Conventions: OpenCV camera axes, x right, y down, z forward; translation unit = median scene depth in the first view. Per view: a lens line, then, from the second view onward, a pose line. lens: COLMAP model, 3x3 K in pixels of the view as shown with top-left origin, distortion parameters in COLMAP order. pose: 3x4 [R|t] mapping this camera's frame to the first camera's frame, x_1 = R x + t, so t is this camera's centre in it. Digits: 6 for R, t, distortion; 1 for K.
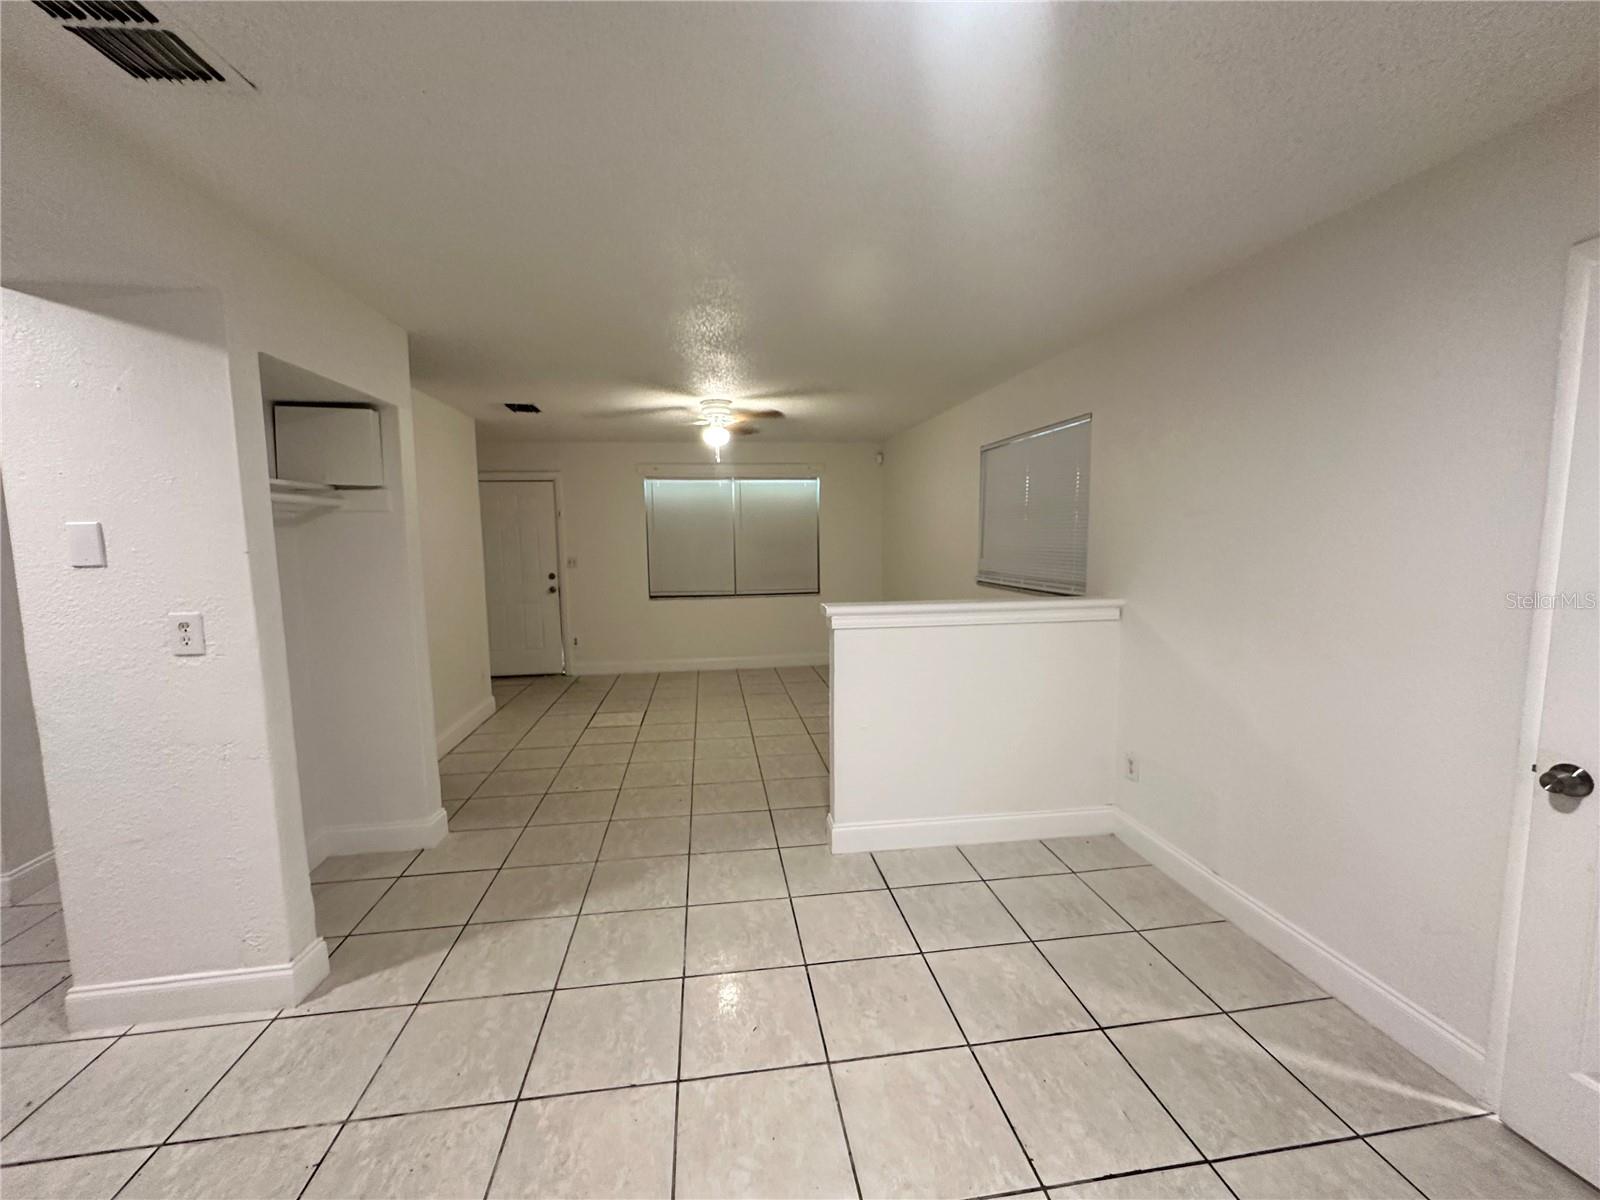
lens RADIAL K [[639.6, 0, 802.4], [0, 639.6, 598.2], [0, 0, 1]] dist [-0.002547, -0.000319]
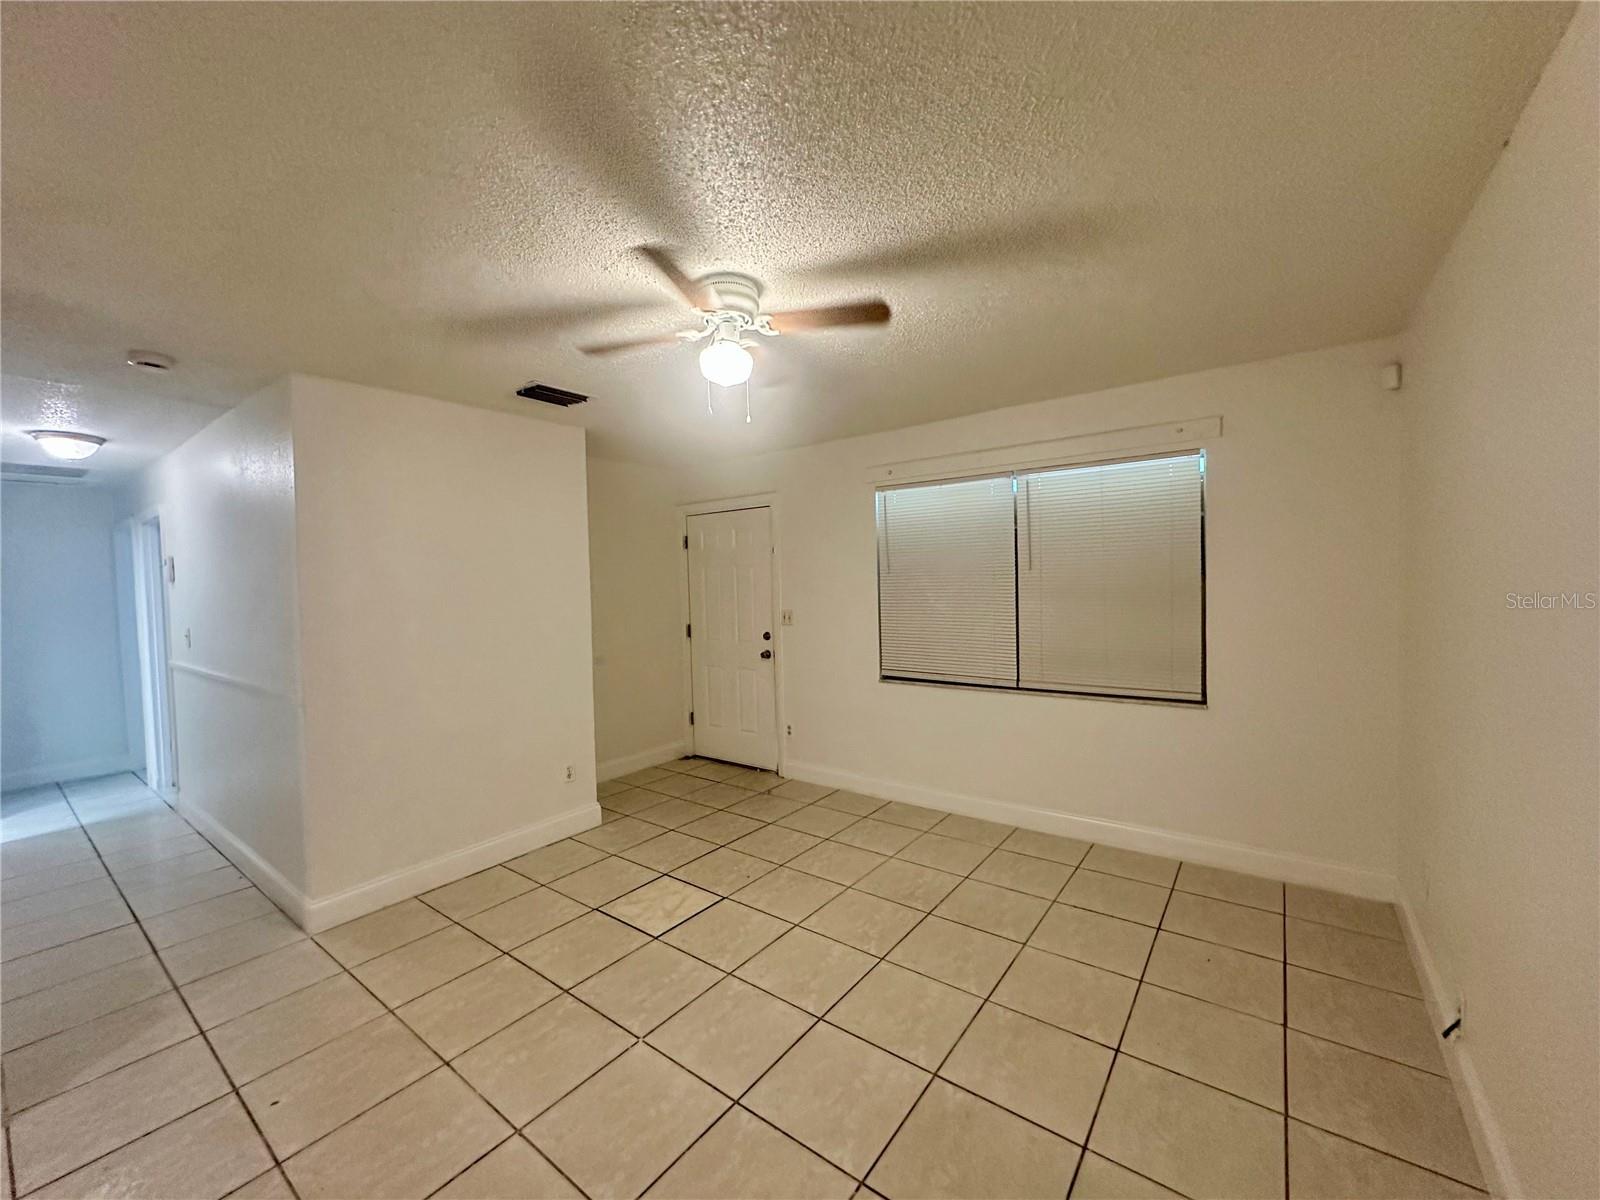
lens RADIAL K [[639.6, 0, 796.3], [0, 639.6, 600.8], [0, 0, 1]] dist [-0.002547, -0.000319]
pose [[0.707146, 0.016916, -0.706865, 0.147501], [-0.060116, 0.997532, -0.036268, -0.049801], [0.704507, 0.068140, 0.706418, 0.503807]]
